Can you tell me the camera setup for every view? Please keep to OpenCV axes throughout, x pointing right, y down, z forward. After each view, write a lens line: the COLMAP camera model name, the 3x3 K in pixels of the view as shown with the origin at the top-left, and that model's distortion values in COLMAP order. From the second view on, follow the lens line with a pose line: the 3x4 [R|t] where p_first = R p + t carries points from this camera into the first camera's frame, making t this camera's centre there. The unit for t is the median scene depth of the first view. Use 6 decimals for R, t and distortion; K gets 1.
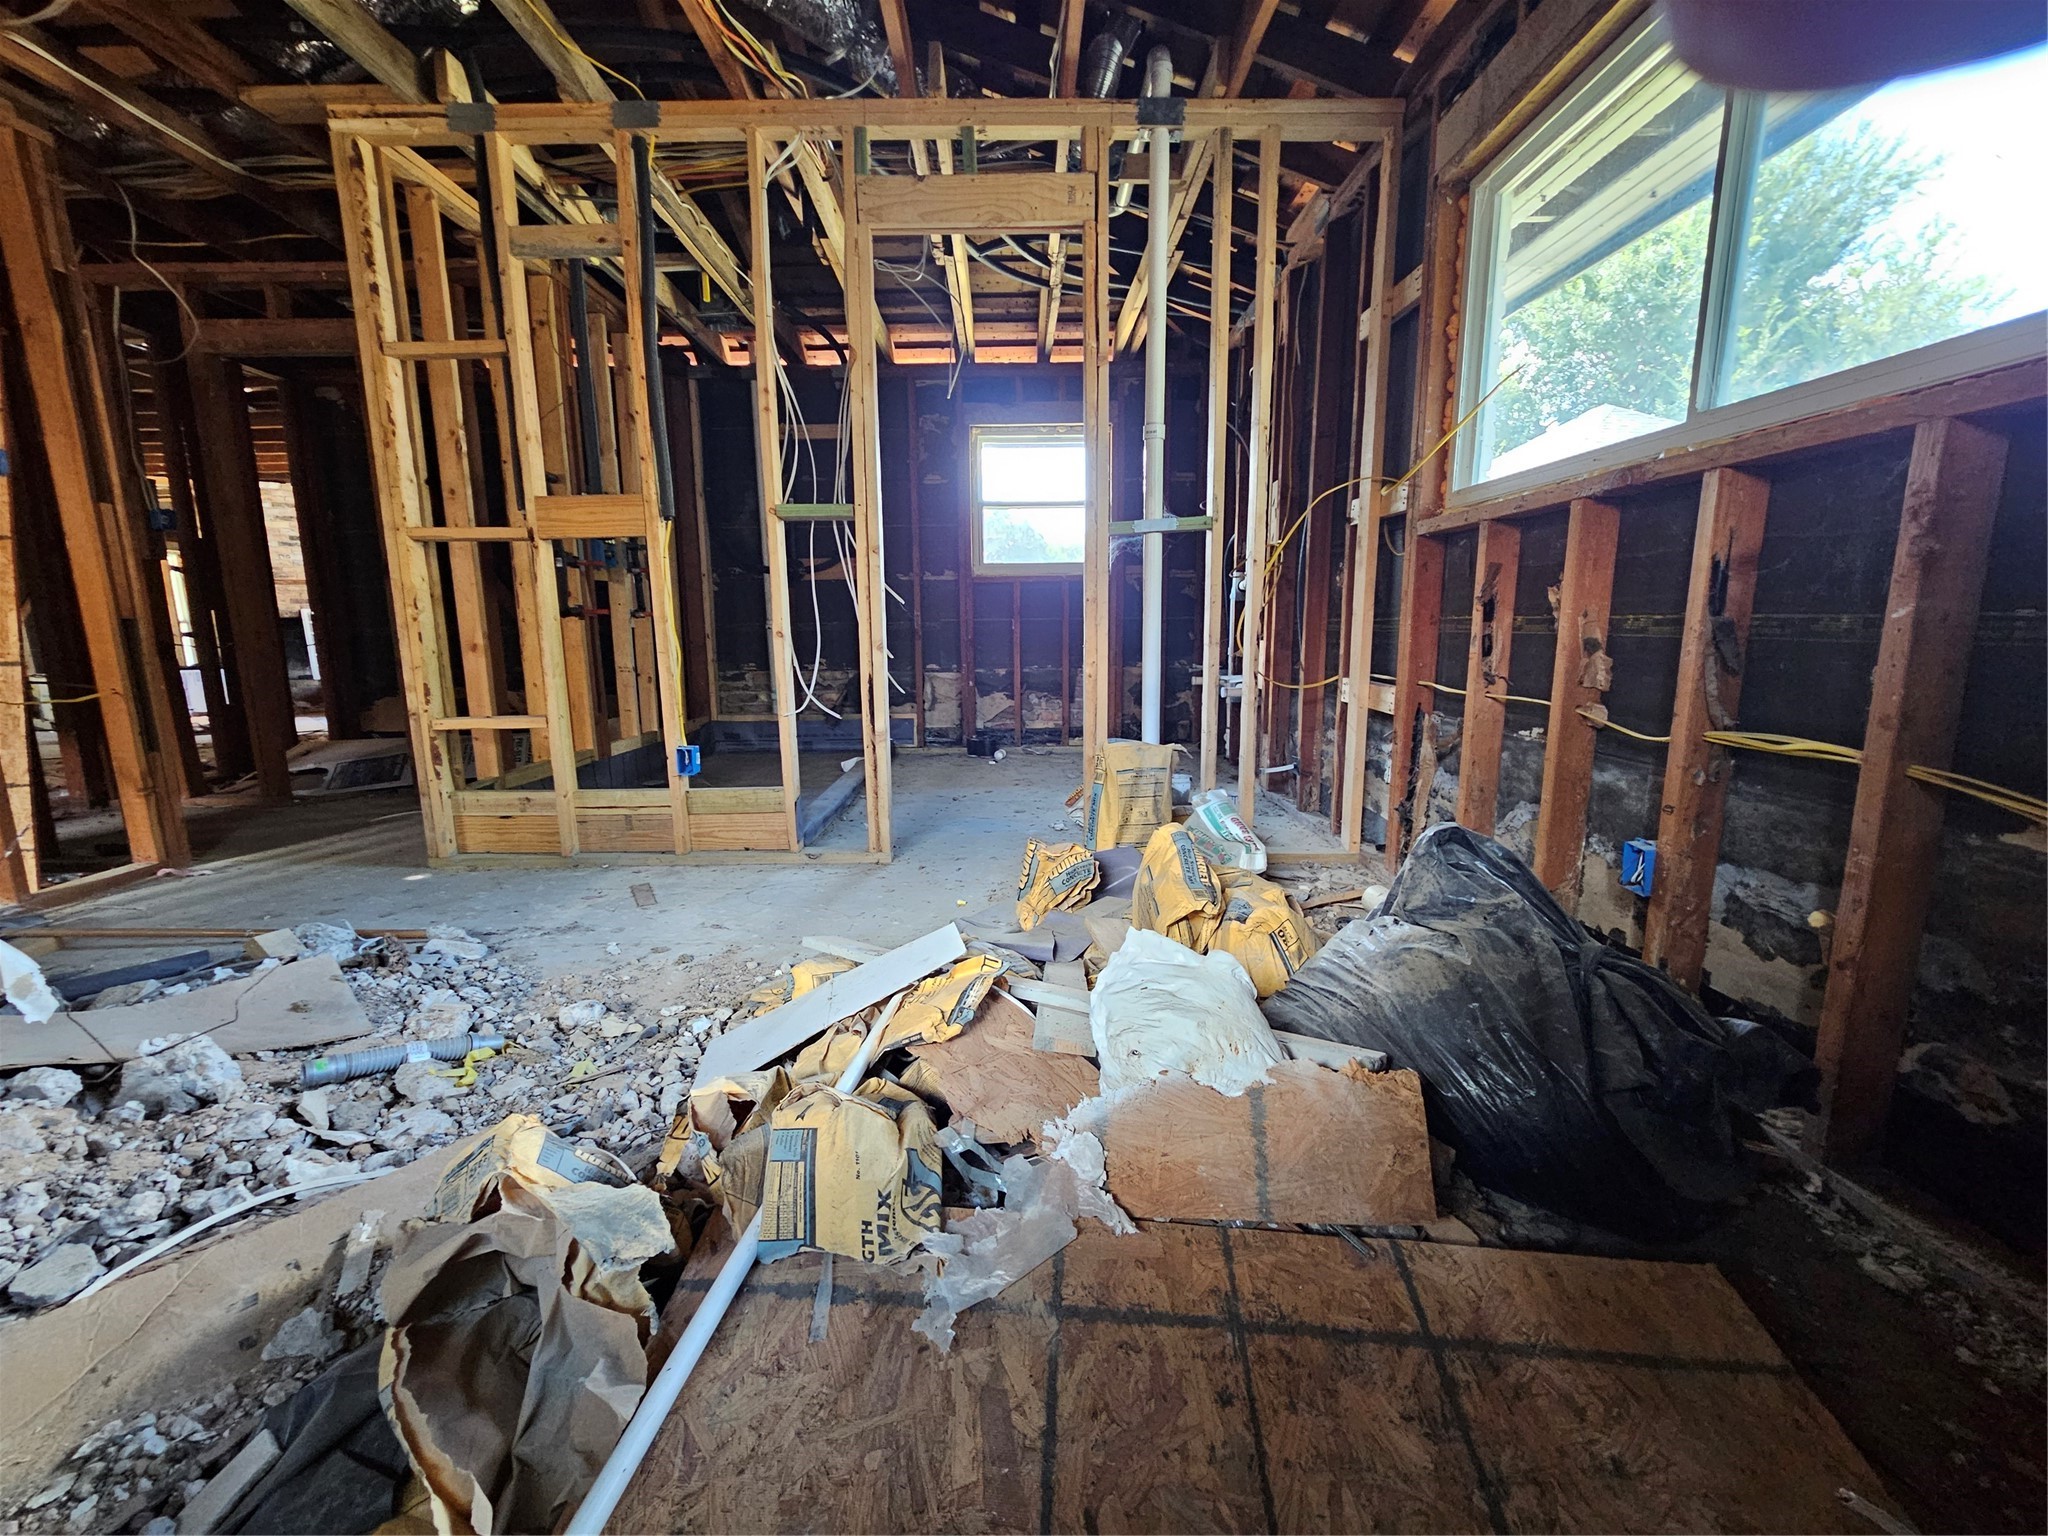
lens RADIAL K [[848.7, 0, 1019.0], [0, 848.7, 768.1], [0, 0, 1]] dist [-0.001239, 0.001068]
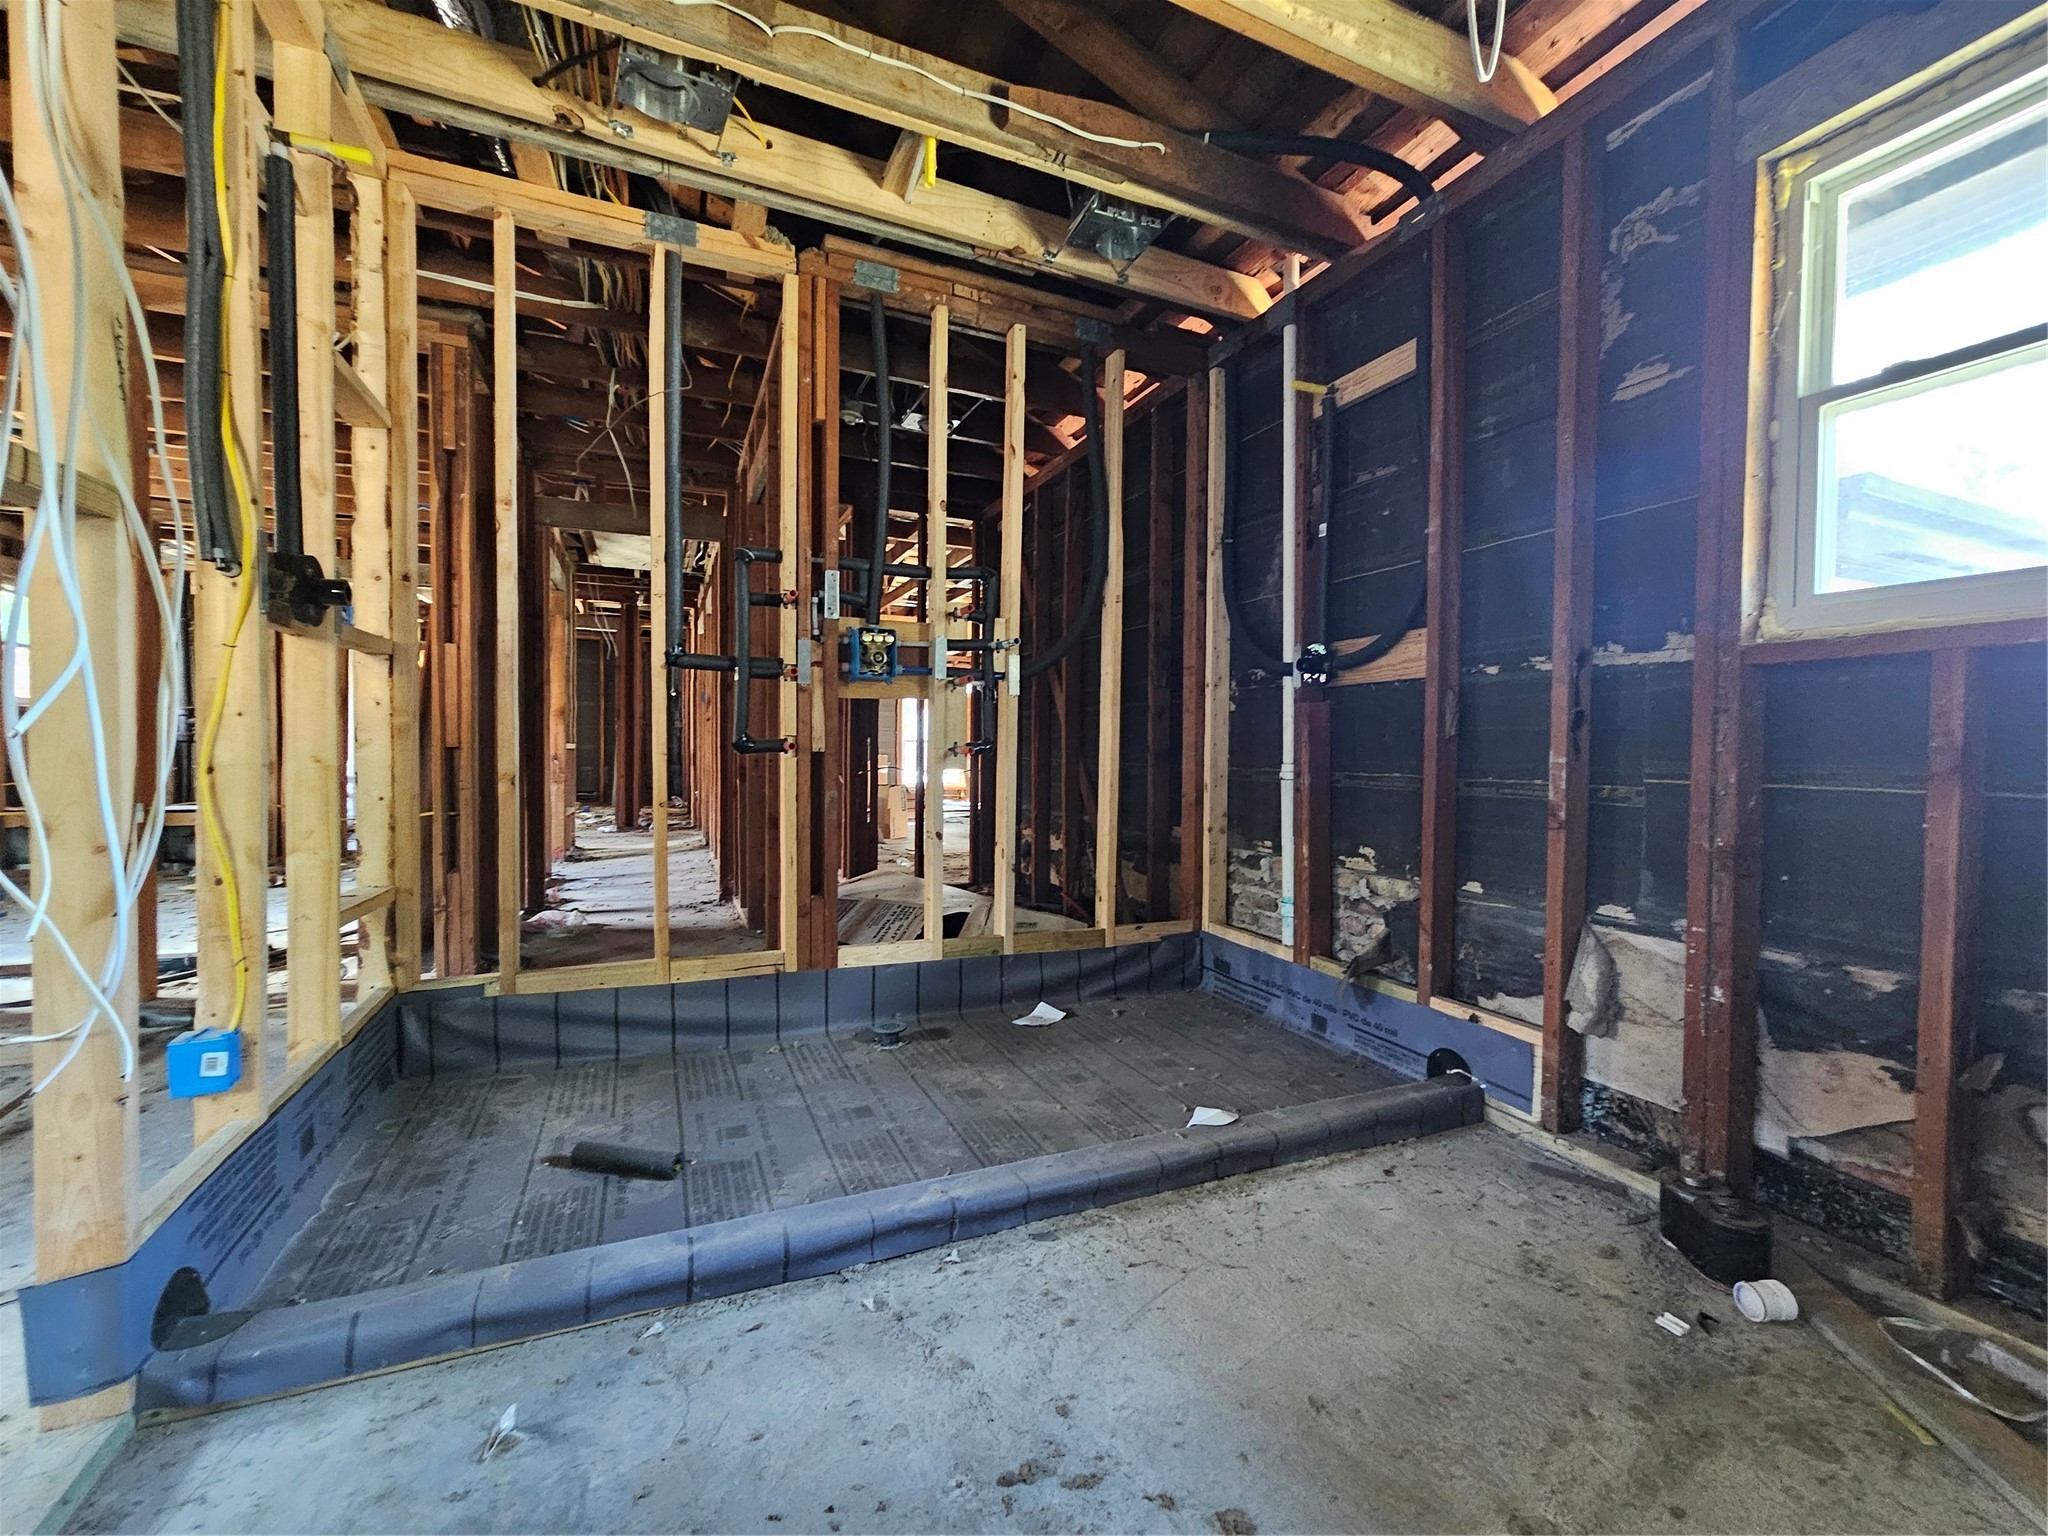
lens RADIAL K [[848.7, 0, 1024.5], [0, 848.7, 765.0], [0, 0, 1]] dist [-0.001239, 0.001068]
pose [[0.395733, 0.036732, -0.917631, 0.117444], [-0.175105, 0.983887, -0.036131, -0.124535], [0.901517, 0.174980, 0.395789, 0.638984]]
